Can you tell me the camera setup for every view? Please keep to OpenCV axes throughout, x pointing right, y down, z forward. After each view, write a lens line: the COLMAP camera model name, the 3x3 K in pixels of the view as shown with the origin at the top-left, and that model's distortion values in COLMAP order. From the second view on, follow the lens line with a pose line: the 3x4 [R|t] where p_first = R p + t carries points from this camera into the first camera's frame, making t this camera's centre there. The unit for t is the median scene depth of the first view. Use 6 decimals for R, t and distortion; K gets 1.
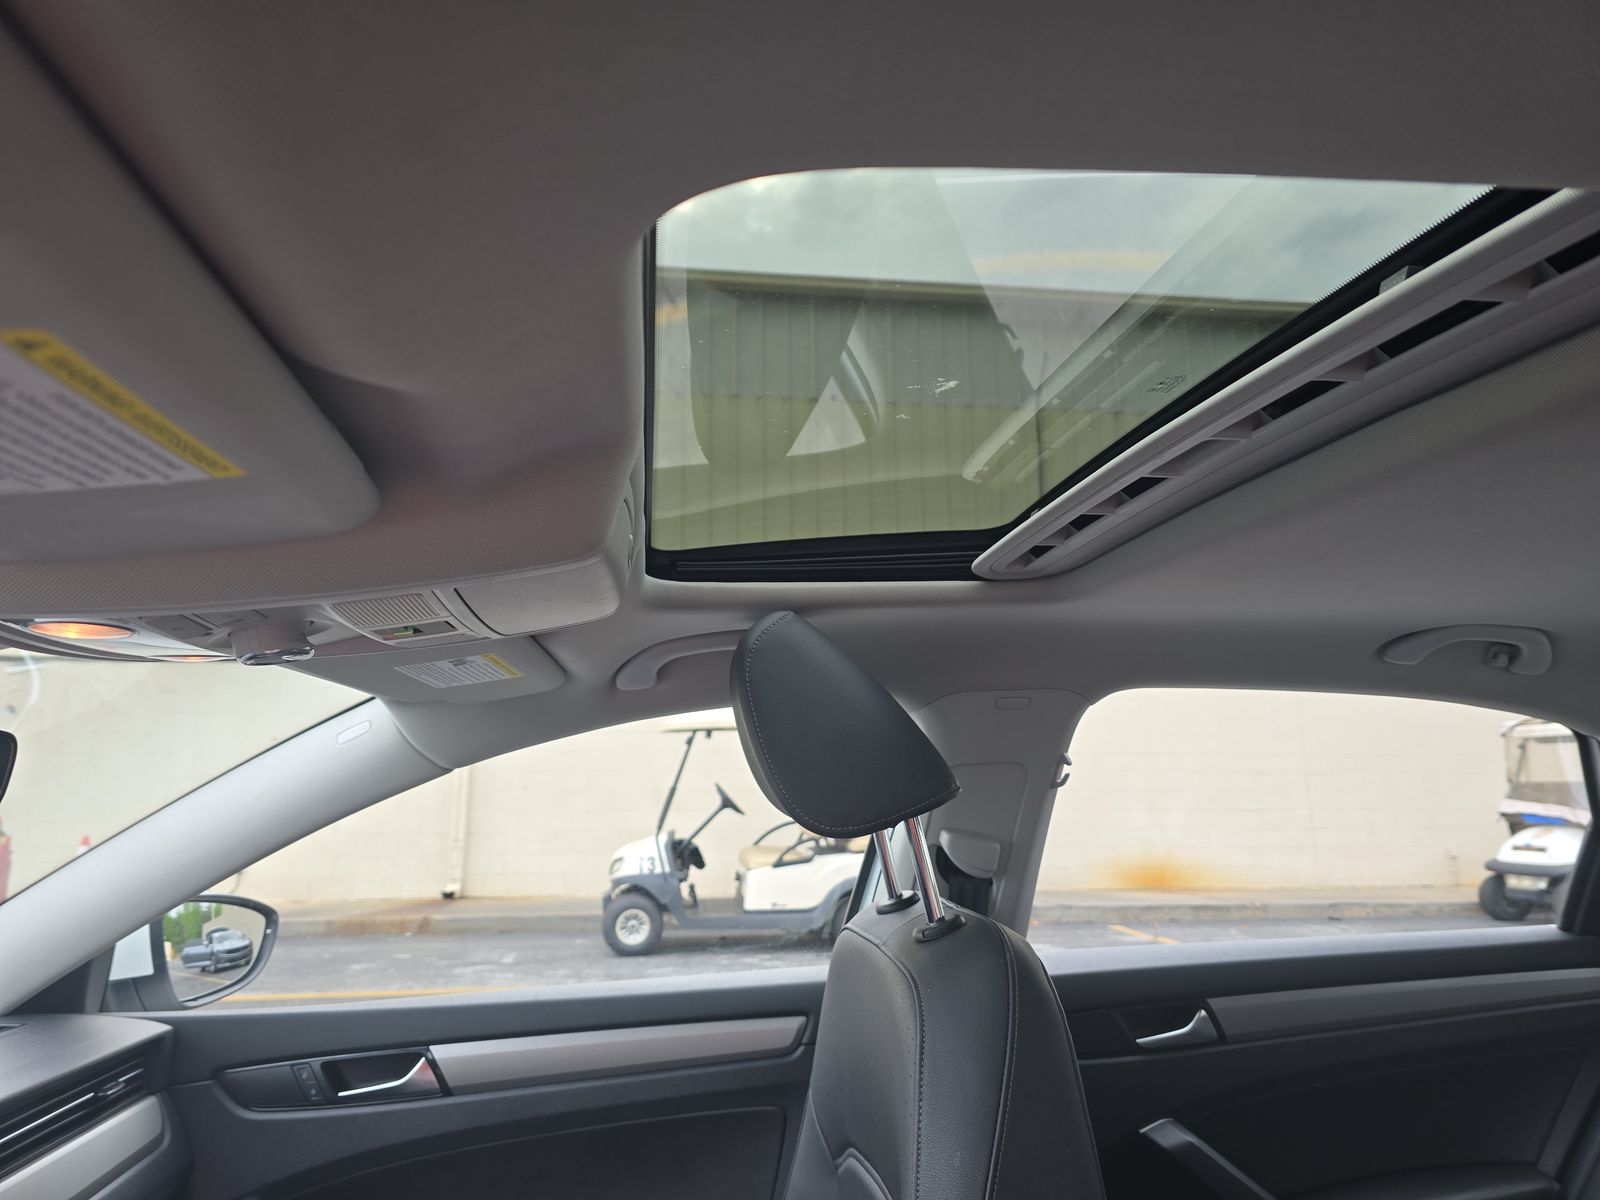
lens RADIAL K [[1035.8, 0, 800.0], [0, 1035.8, 600.0], [0, 0, 1]] dist [0.056543, -0.078403]
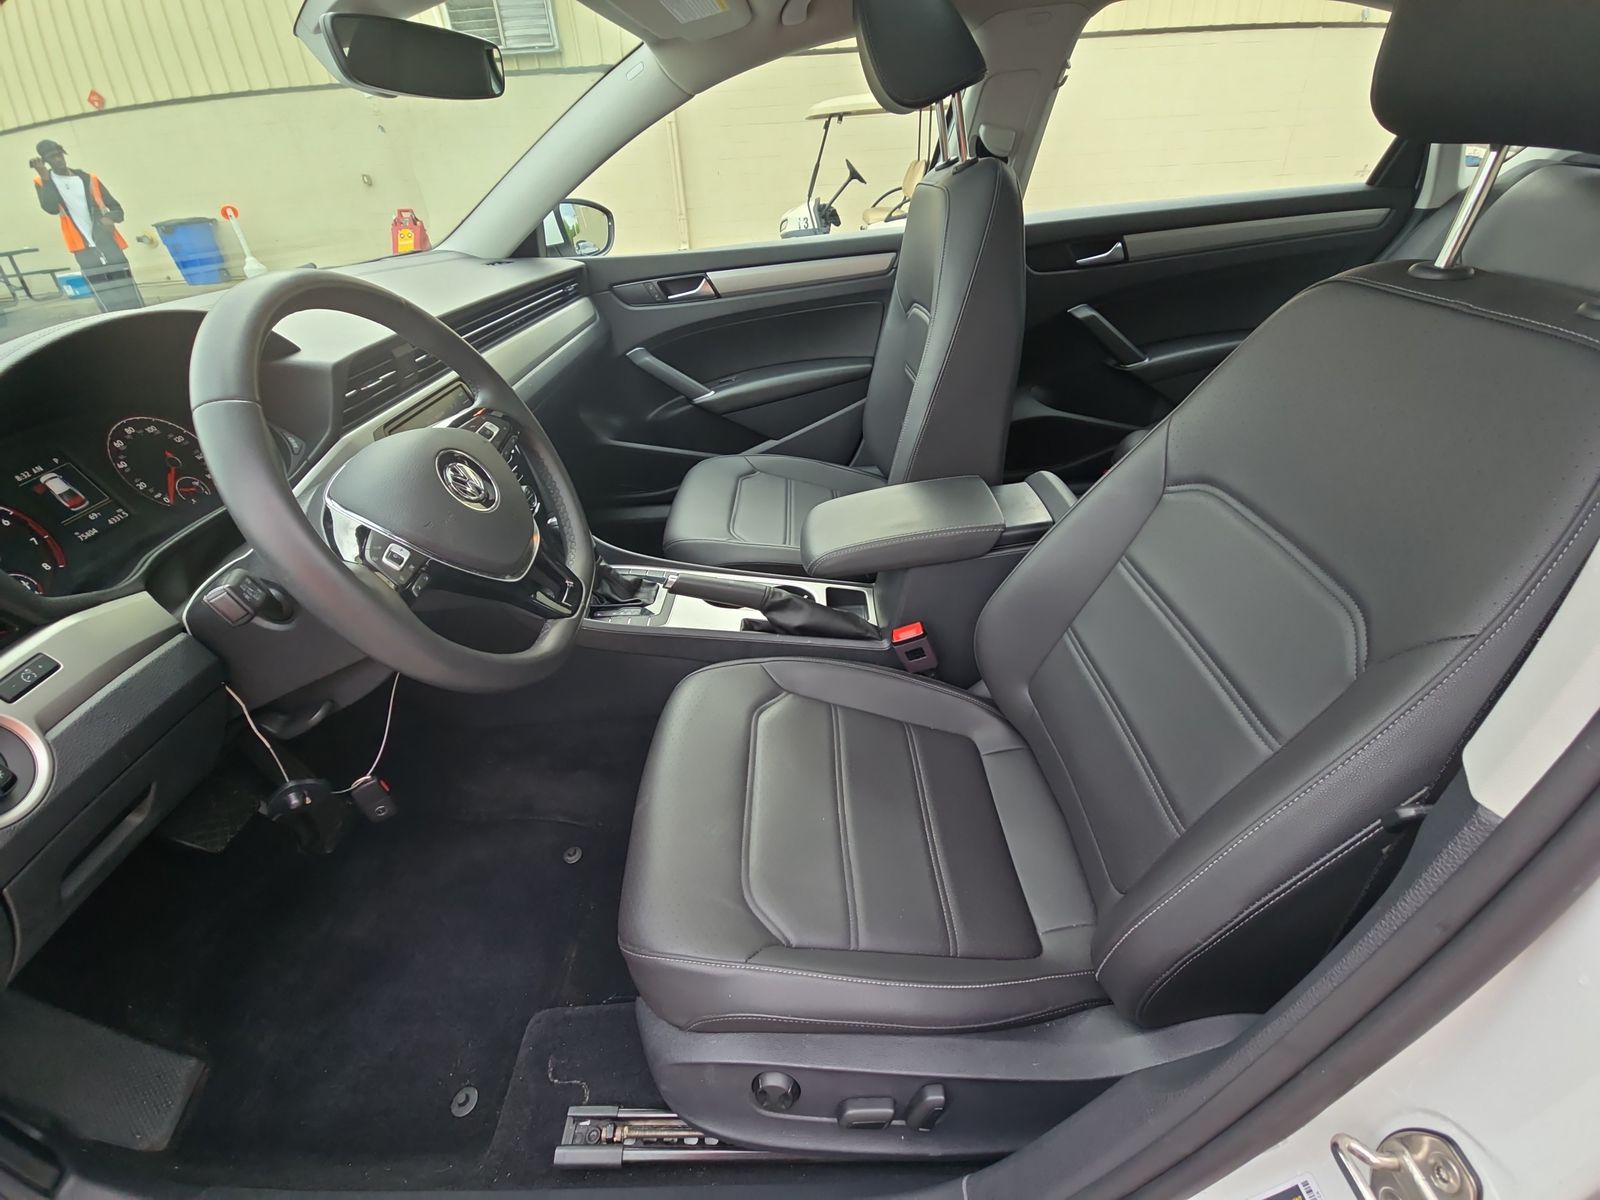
lens RADIAL K [[641.6, 0, 802.8], [0, 641.6, 605.5], [0, 0, 1]] dist [-0.000962, -0.009091]
pose [[0.989804, 0.039436, -0.136871, 0.022449], [0.065801, 0.725635, 0.684926, 0.057534], [0.126329, -0.686949, 0.715641, -0.290785]]
